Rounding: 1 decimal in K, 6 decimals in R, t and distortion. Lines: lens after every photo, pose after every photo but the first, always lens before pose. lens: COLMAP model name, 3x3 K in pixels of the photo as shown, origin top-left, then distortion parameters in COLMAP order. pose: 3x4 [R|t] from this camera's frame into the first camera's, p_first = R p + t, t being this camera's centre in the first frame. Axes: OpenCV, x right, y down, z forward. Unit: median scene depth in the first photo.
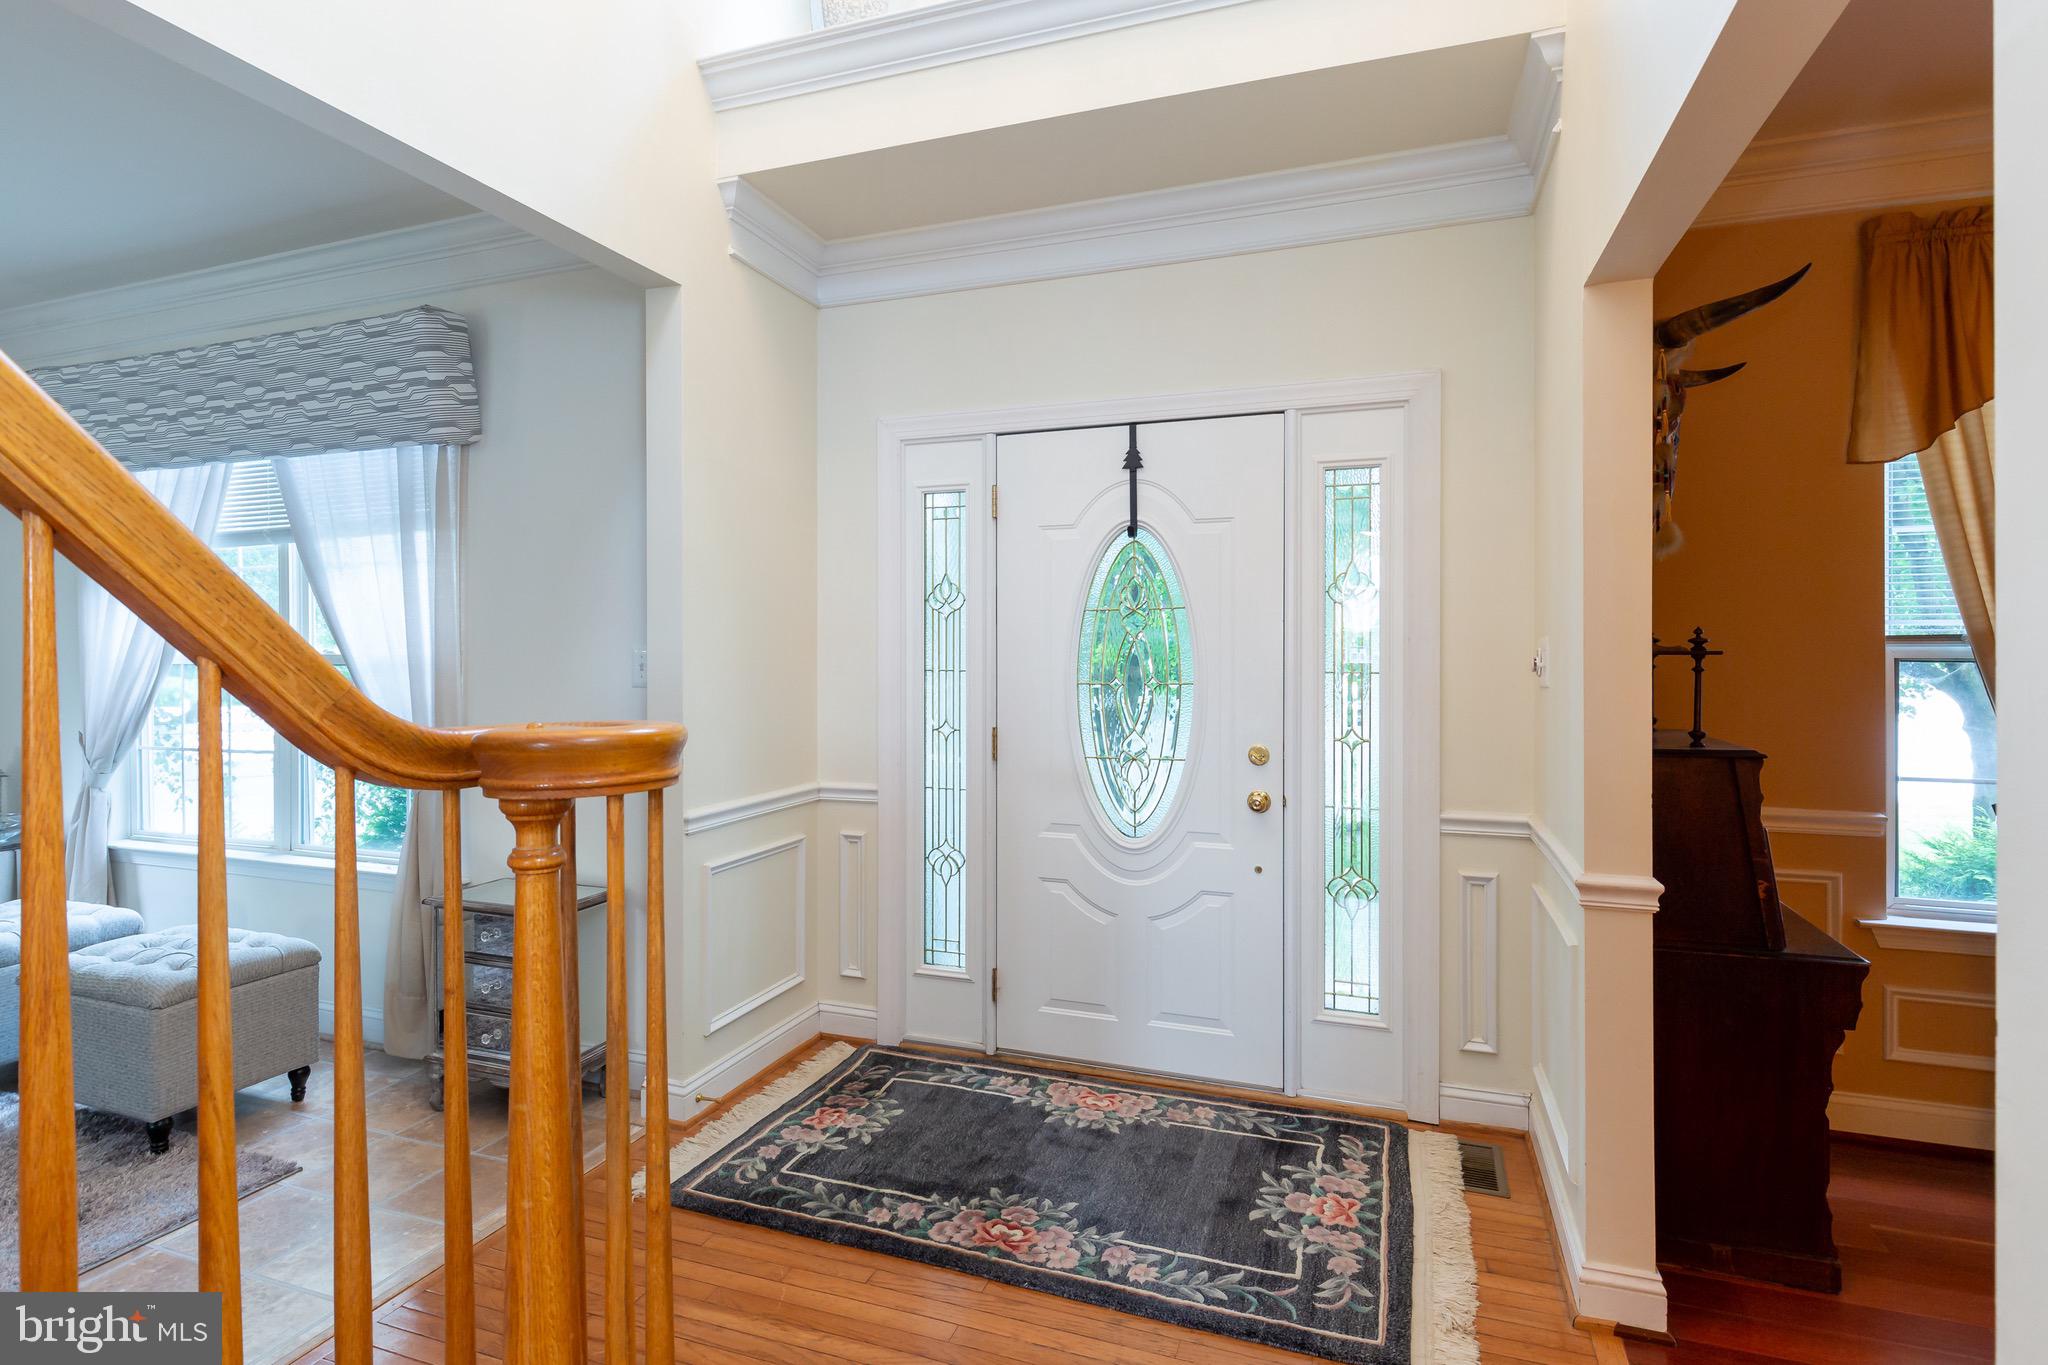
lens RADIAL K [[1035.3, 0, 1021.8], [0, 1035.3, 674.6], [0, 0, 1]] dist [-0.003434, -0.001629]
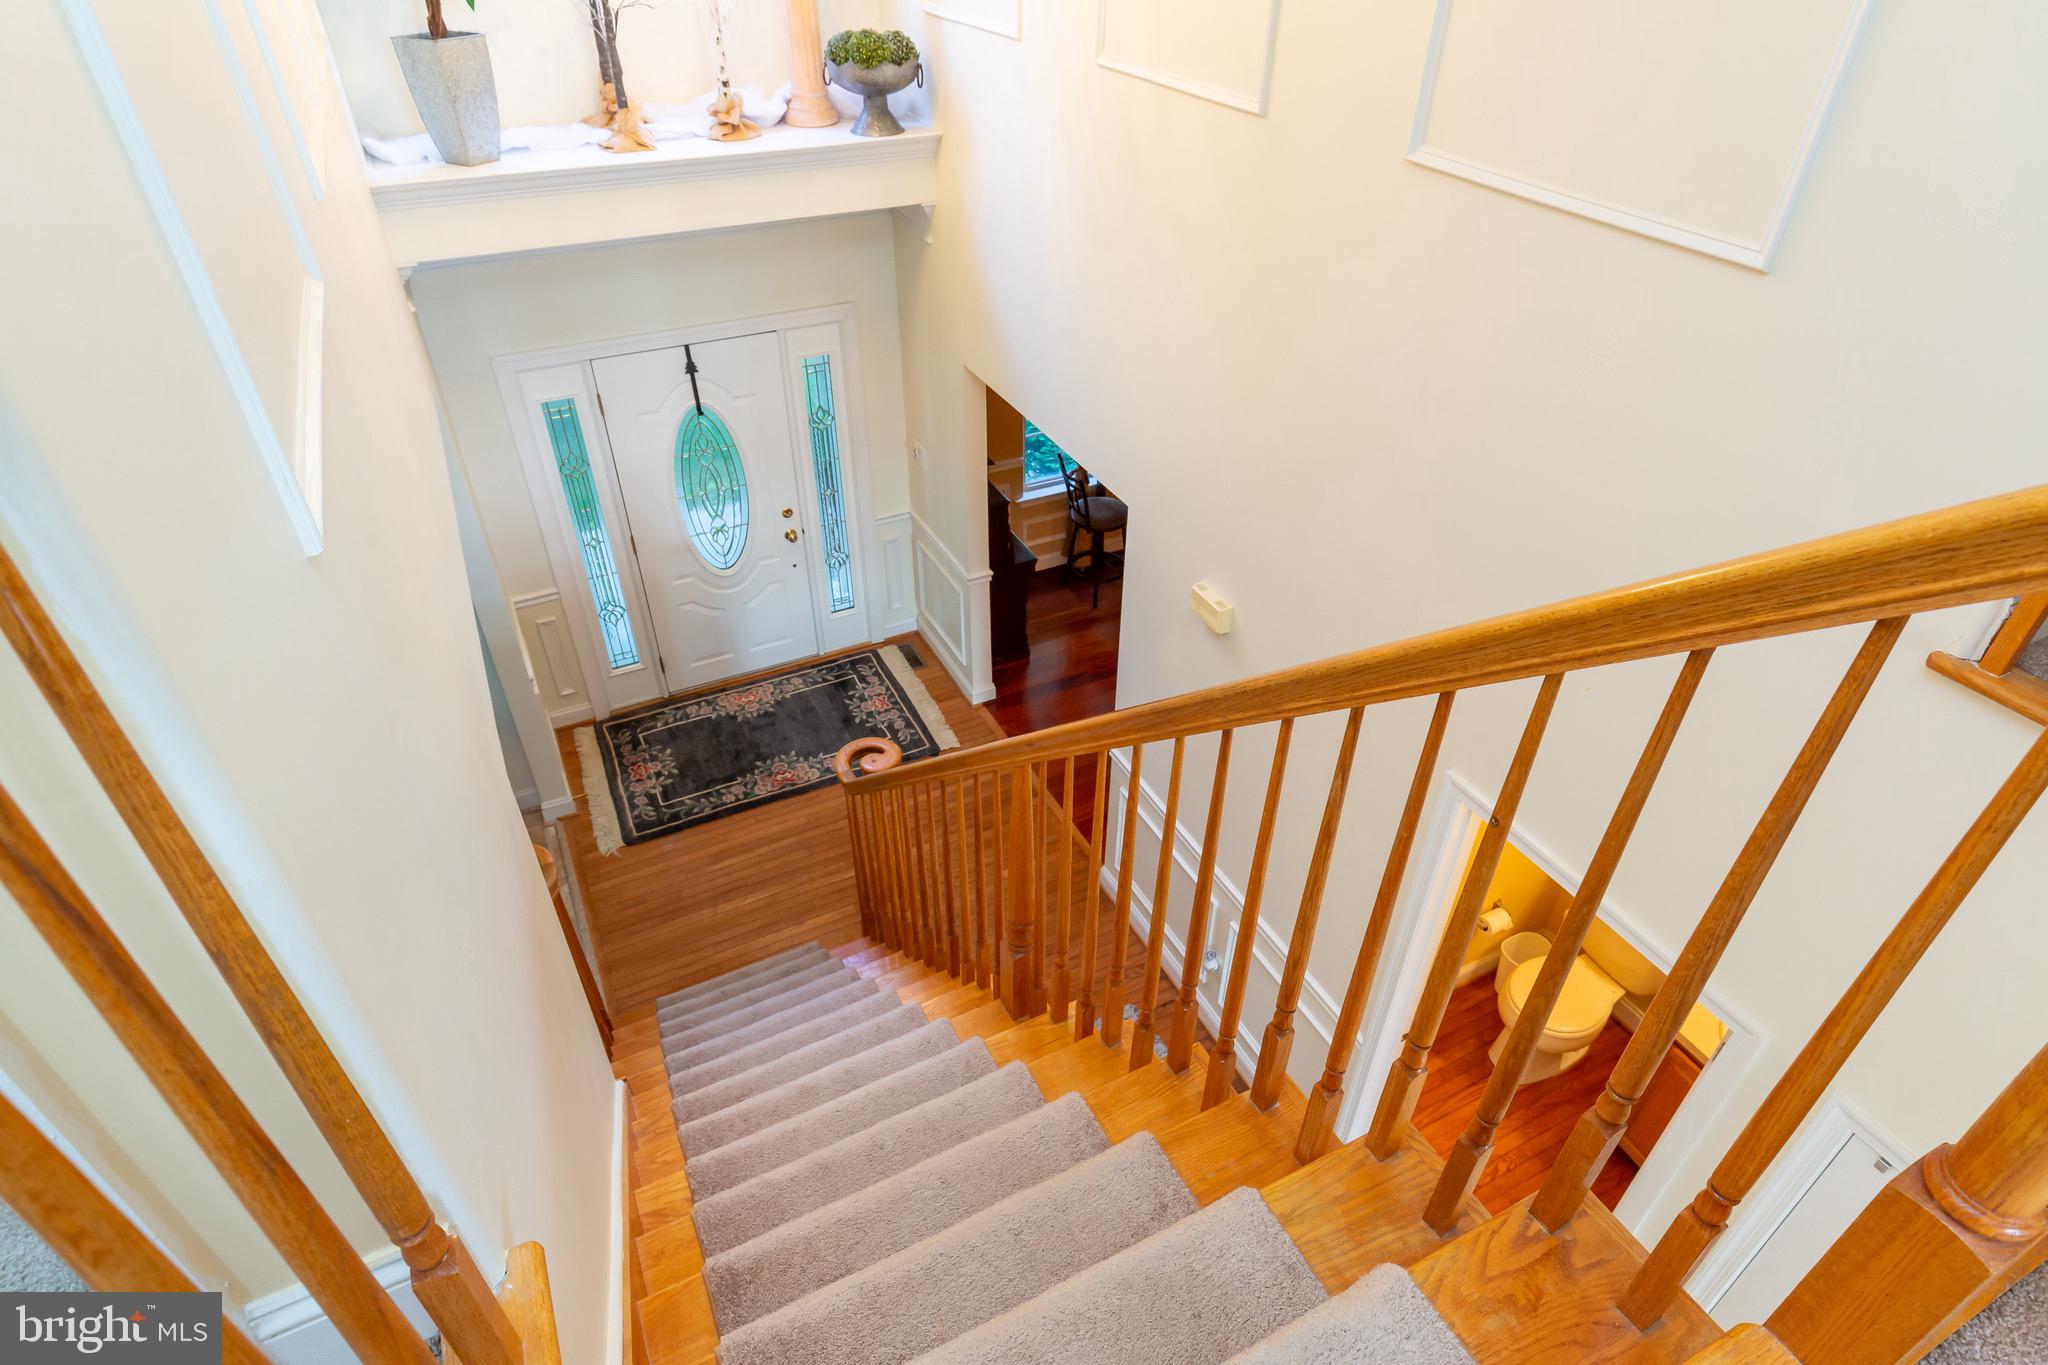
lens RADIAL K [[1064.7, 0, 1026.4], [0, 1064.7, 690.3], [0, 0, 1]] dist [-0.002548, -0.004233]
pose [[0.681805, -0.443993, 0.581388, -0.769611], [-0.010959, 0.788464, 0.614984, -0.894698], [-0.731451, -0.425671, 0.532713, -0.496064]]
